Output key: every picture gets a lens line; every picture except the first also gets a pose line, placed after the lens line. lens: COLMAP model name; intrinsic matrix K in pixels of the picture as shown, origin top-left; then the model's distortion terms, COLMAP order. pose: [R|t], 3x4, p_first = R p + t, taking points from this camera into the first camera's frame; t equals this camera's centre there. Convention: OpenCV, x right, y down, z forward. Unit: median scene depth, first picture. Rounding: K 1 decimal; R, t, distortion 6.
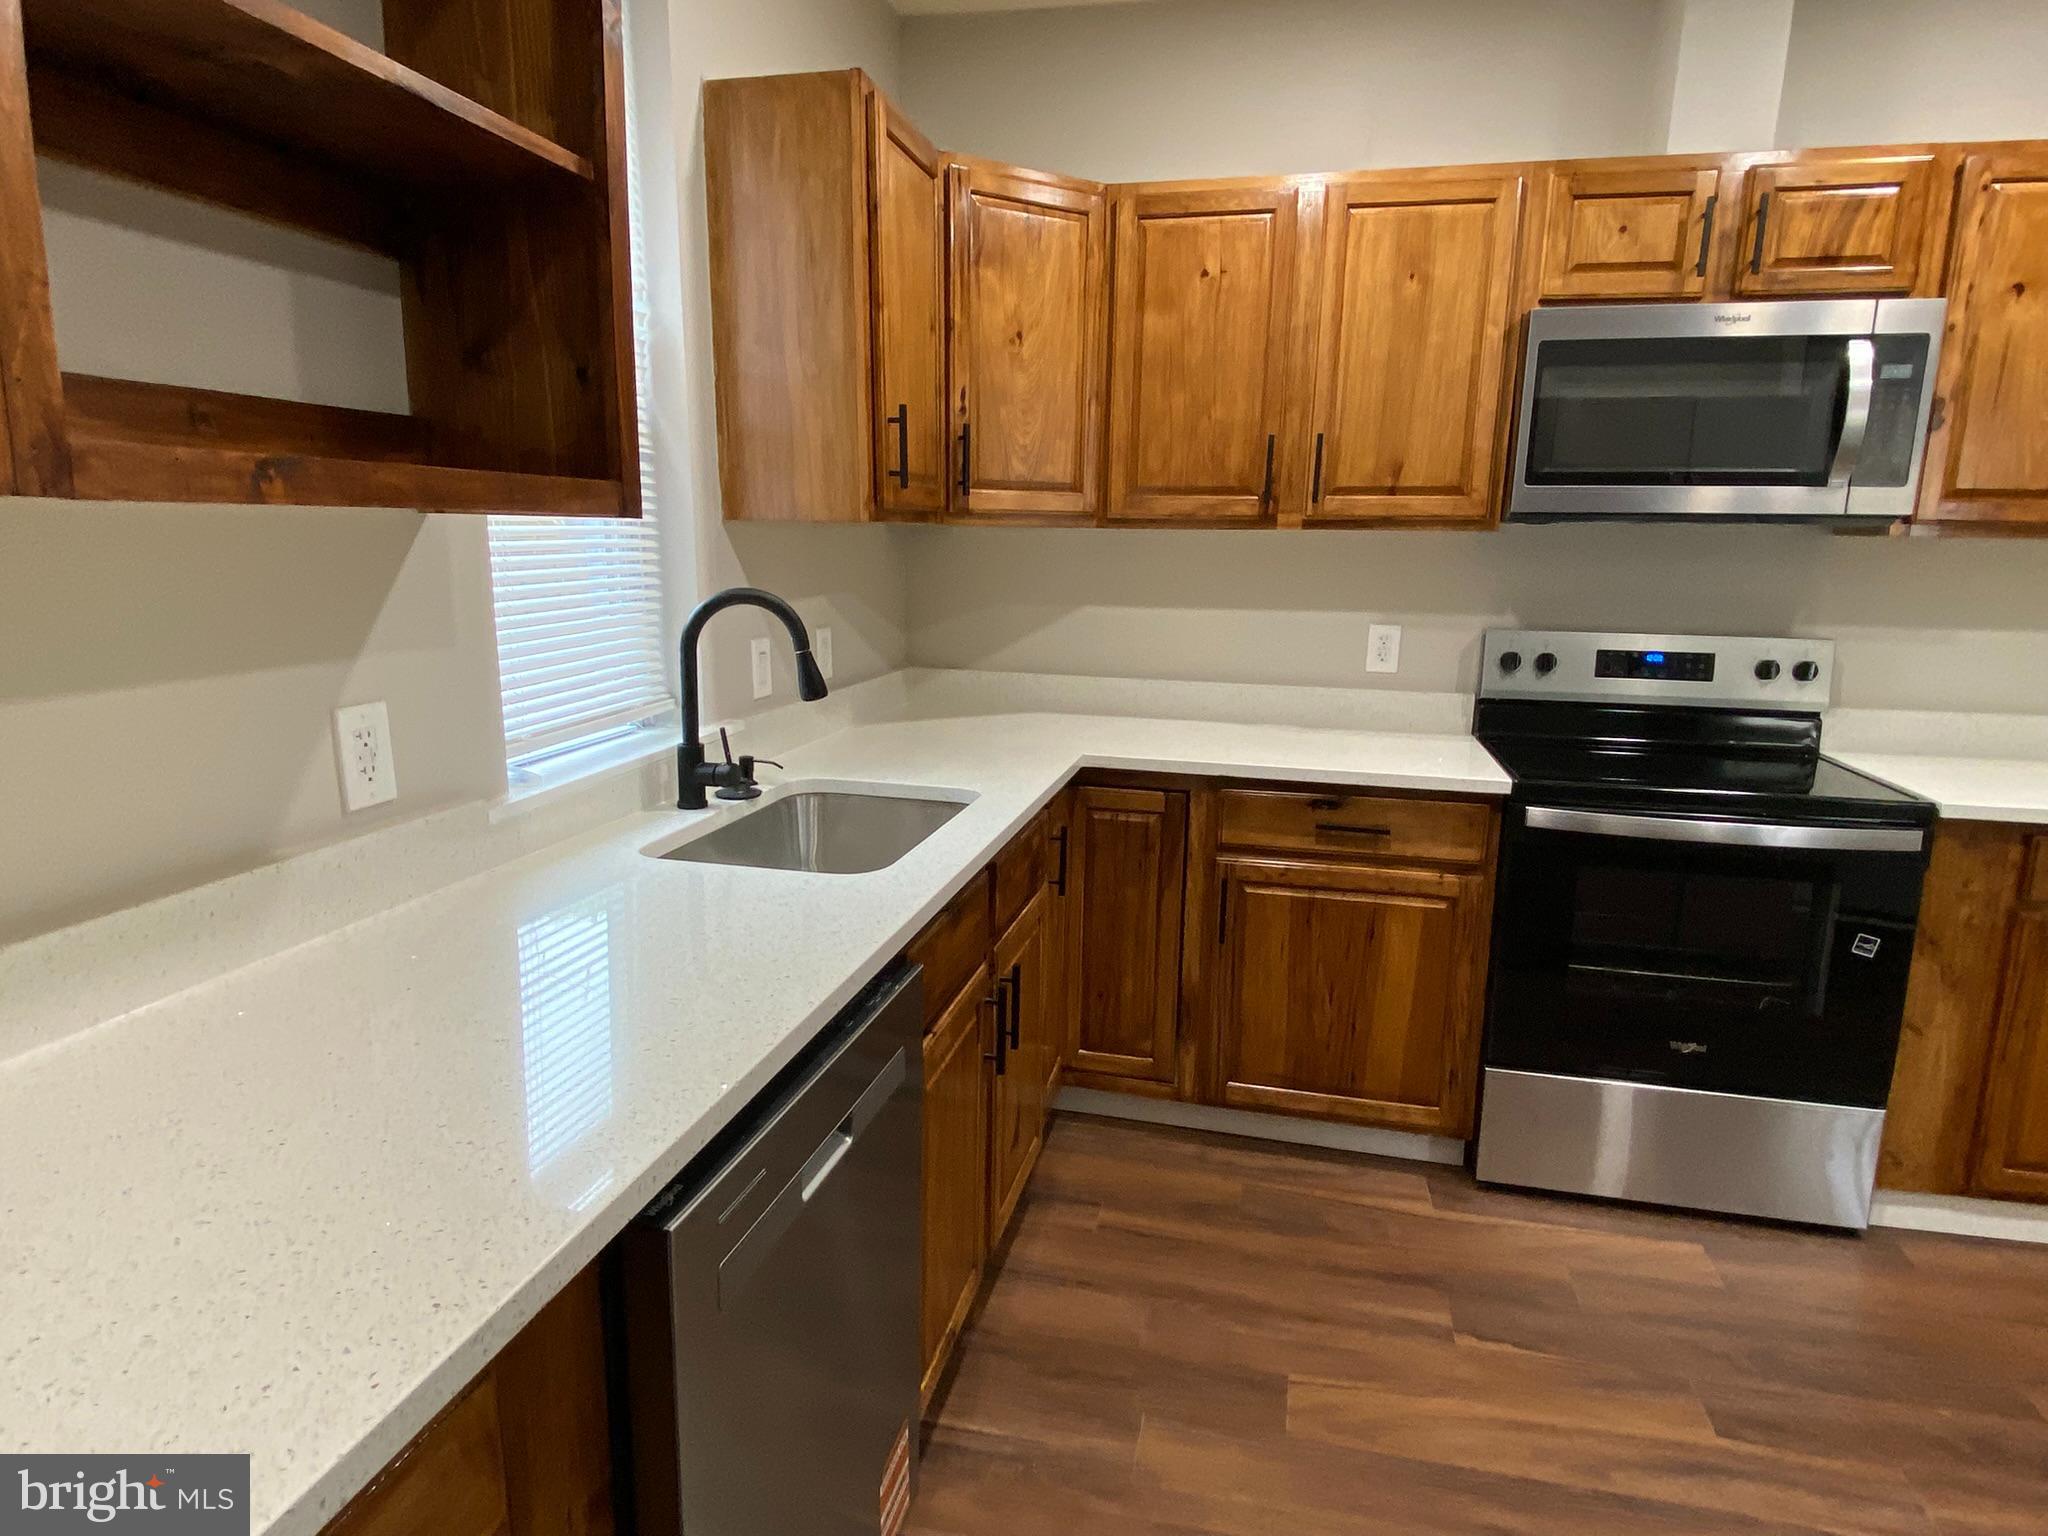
lens RADIAL K [[1124.9, 0, 1034.1], [0, 1124.9, 779.4], [0, 0, 1]] dist [0.085880, -0.086335]
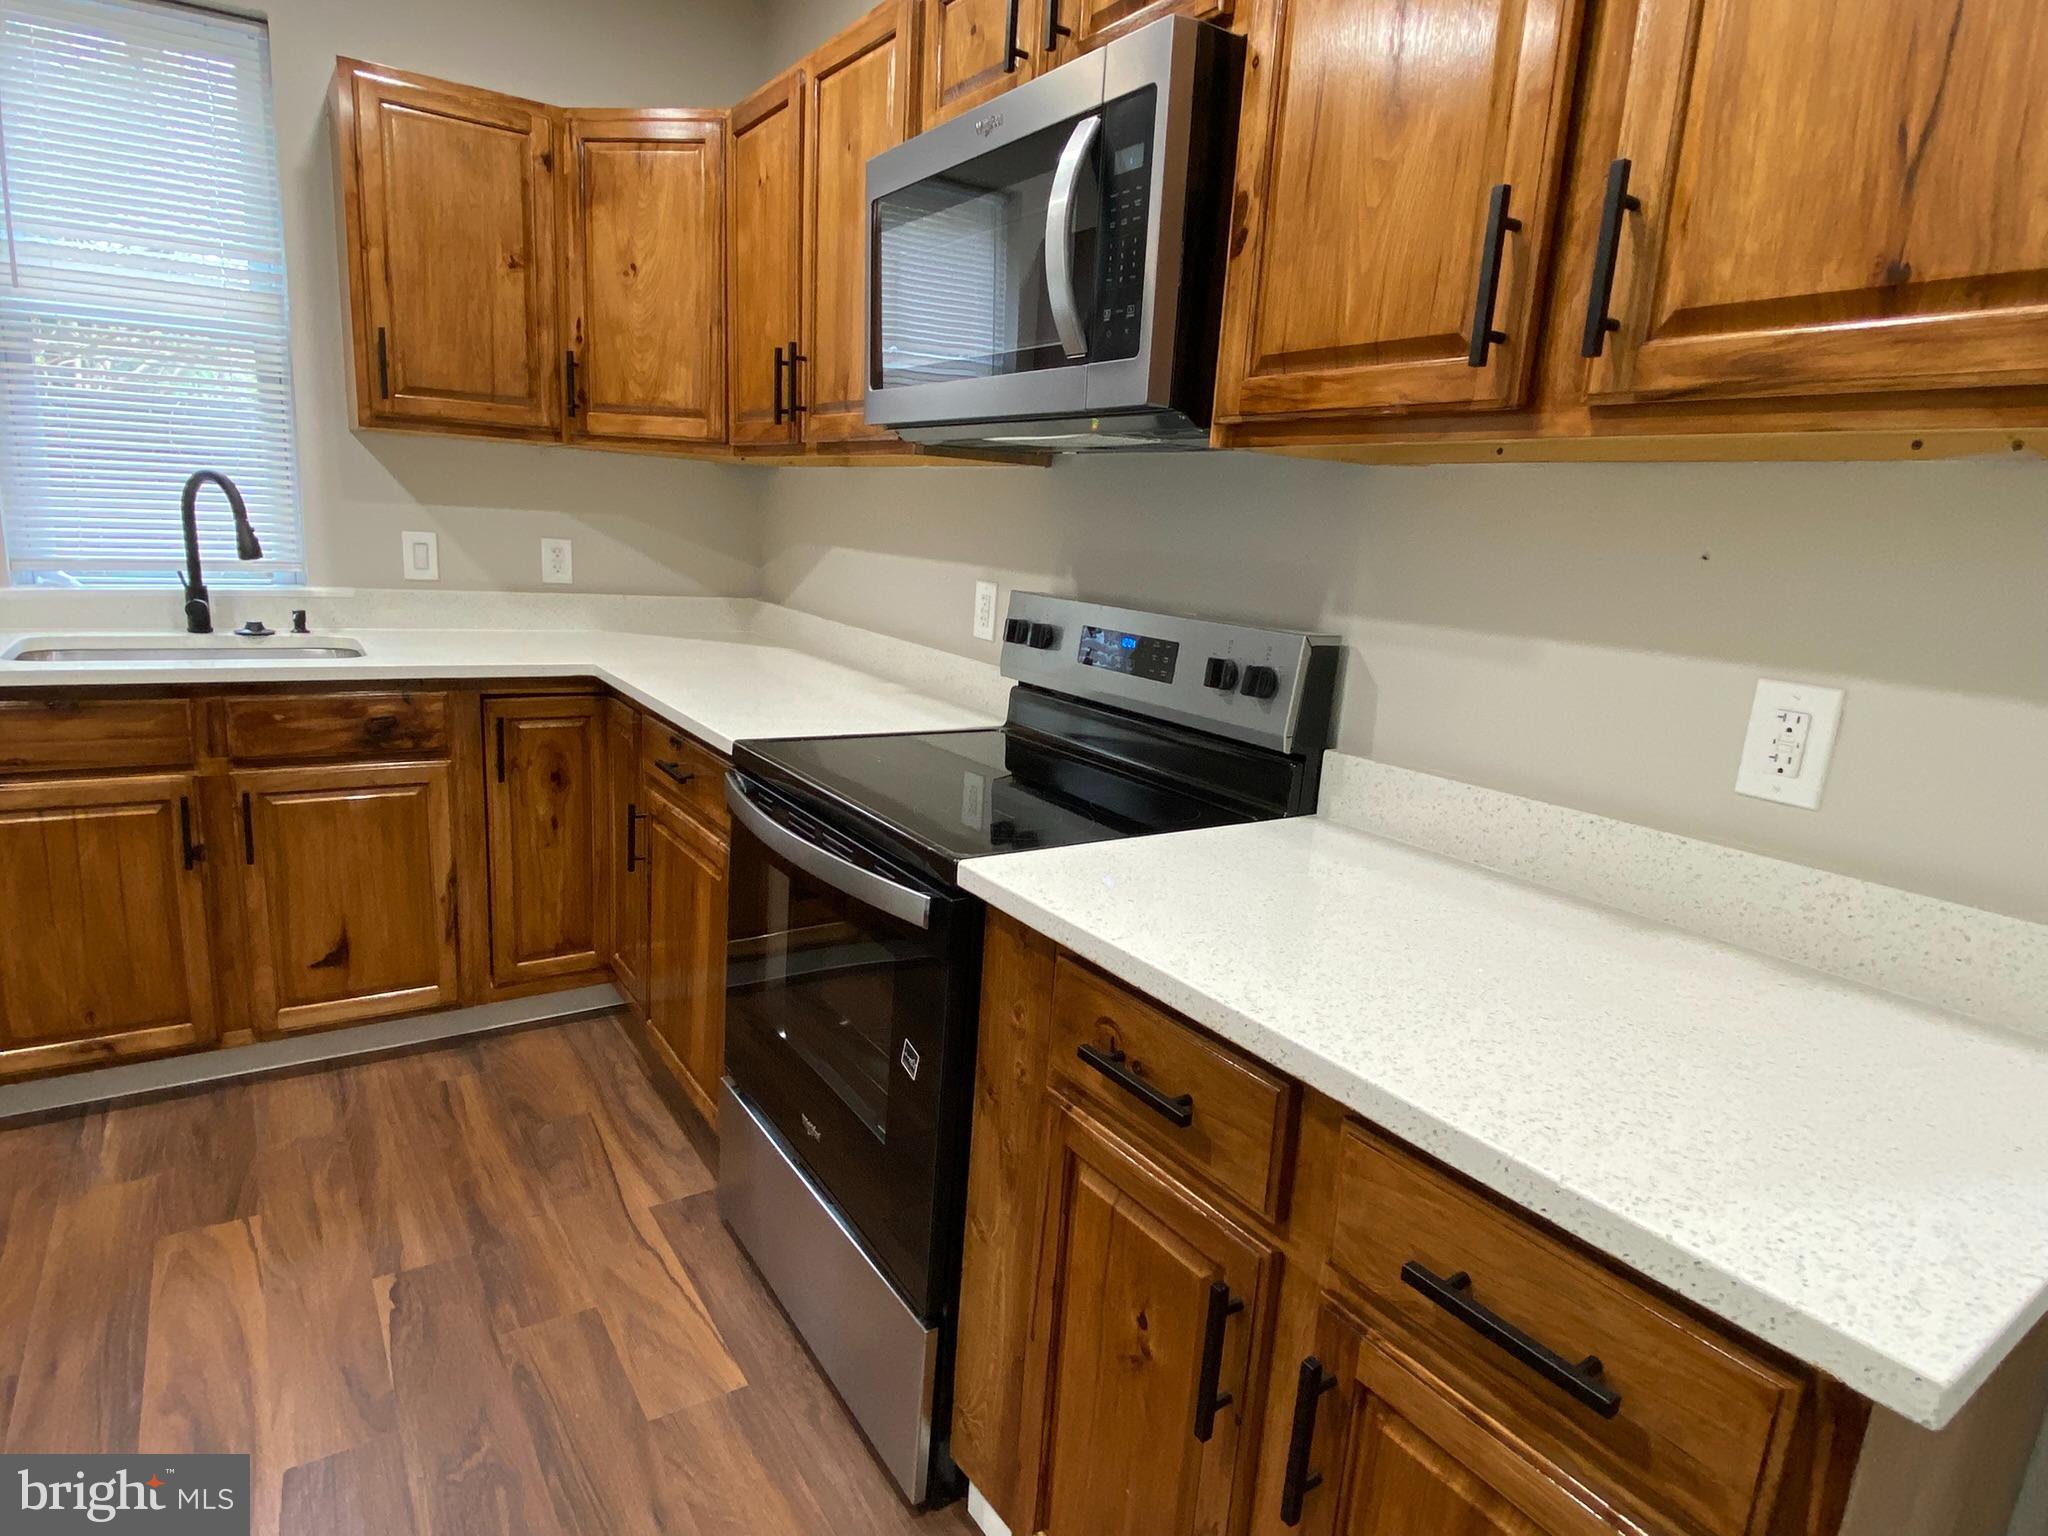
lens RADIAL K [[1113.6, 0, 1014.9], [0, 1113.6, 776.9], [0, 0, 1]] dist [0.045265, -0.039693]
pose [[0.734530, 0.185625, -0.652694, 1.029088], [-0.199317, 0.978448, 0.053962, -0.052456], [0.648644, 0.090456, 0.755698, 0.482868]]
